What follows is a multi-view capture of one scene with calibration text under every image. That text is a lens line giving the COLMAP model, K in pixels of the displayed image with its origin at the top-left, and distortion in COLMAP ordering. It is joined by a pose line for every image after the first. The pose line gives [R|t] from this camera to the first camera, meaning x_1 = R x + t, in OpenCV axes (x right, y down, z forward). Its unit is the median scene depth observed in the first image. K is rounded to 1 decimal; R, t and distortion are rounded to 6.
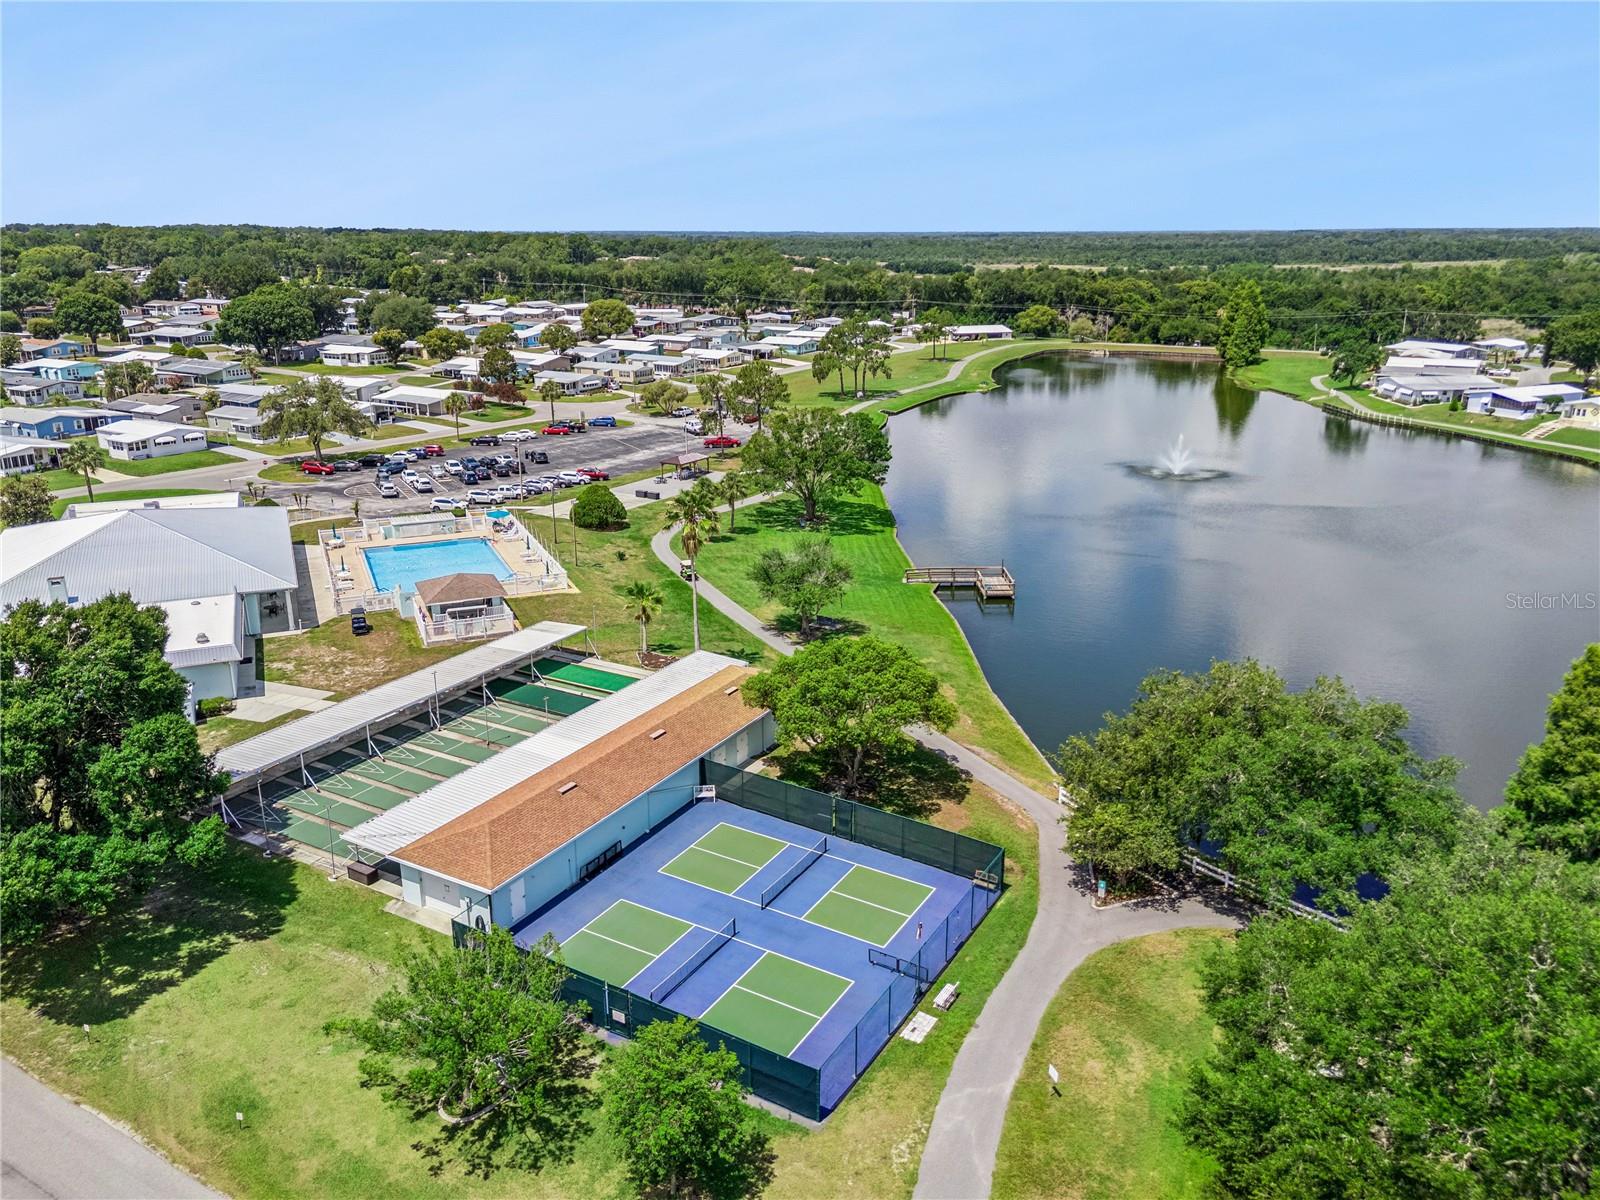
lens RADIAL K [[1192.2, 0, 800.0], [0, 1192.2, 600.0], [0, 0, 1]] dist [0.121322, -0.179594]
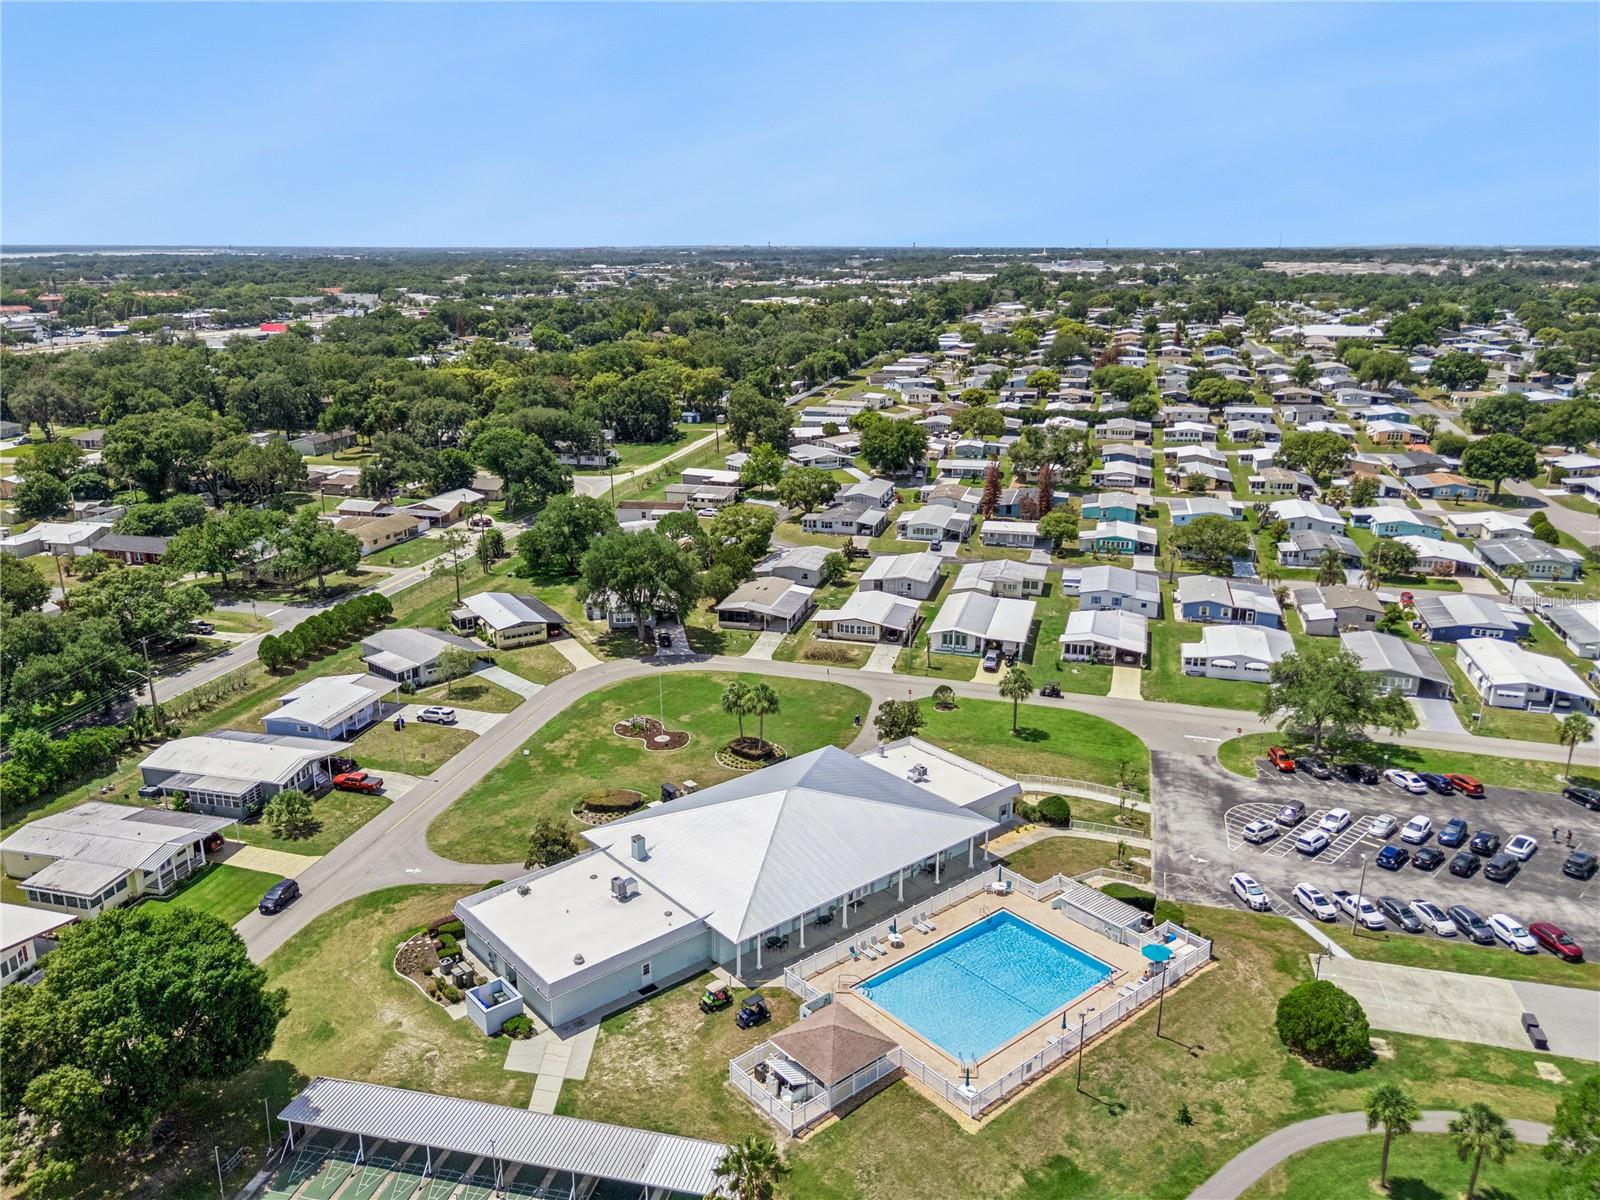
lens RADIAL K [[1192.2, 0, 800.0], [0, 1192.2, 600.0], [0, 0, 1]] dist [0.121322, -0.179594]
pose [[0.282111, 0.278296, -0.918131, 0.228845], [-0.284068, 0.938320, 0.197131, -0.255077], [0.916361, 0.205199, 0.343766, 0.332969]]
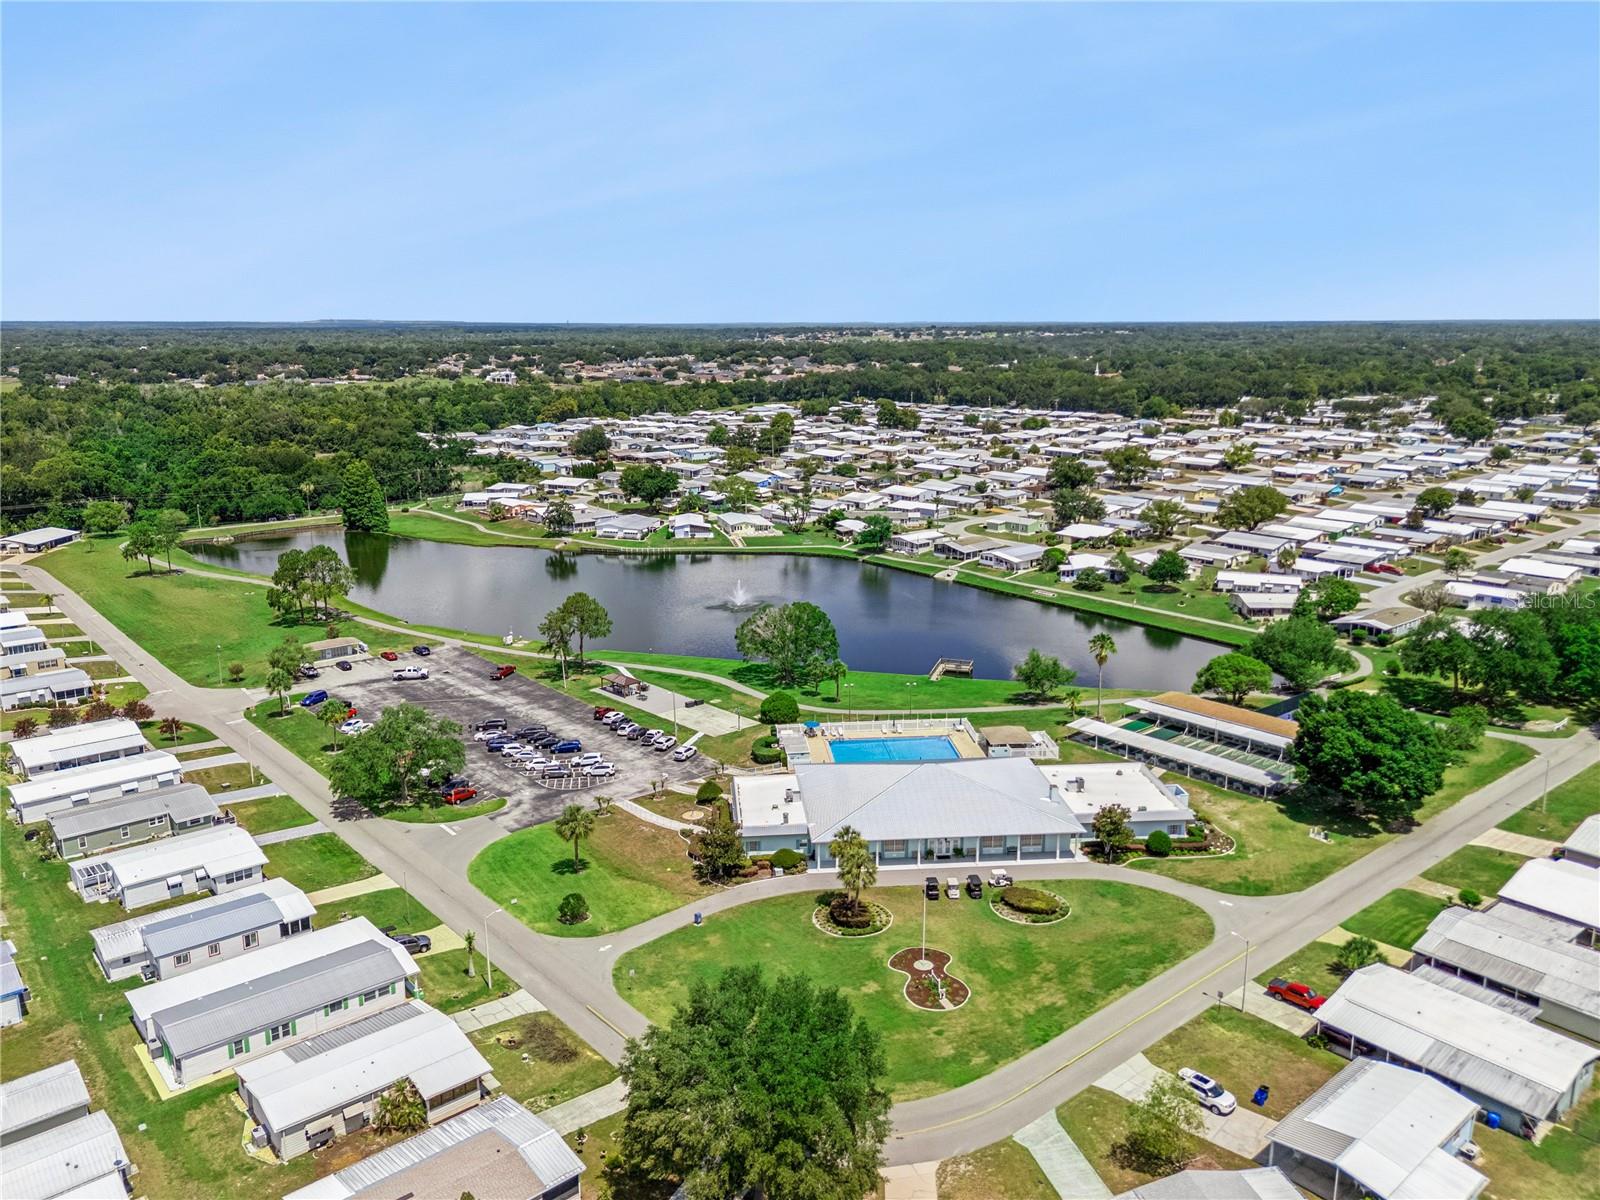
lens RADIAL K [[1192.2, 0, 800.0], [0, 1192.2, 600.0], [0, 0, 1]] dist [0.121322, -0.179594]
pose [[0.313838, -0.209355, 0.926108, -1.056473], [0.273681, 0.953936, 0.122901, -0.272628], [-0.909178, 0.214888, 0.356677, 0.323856]]
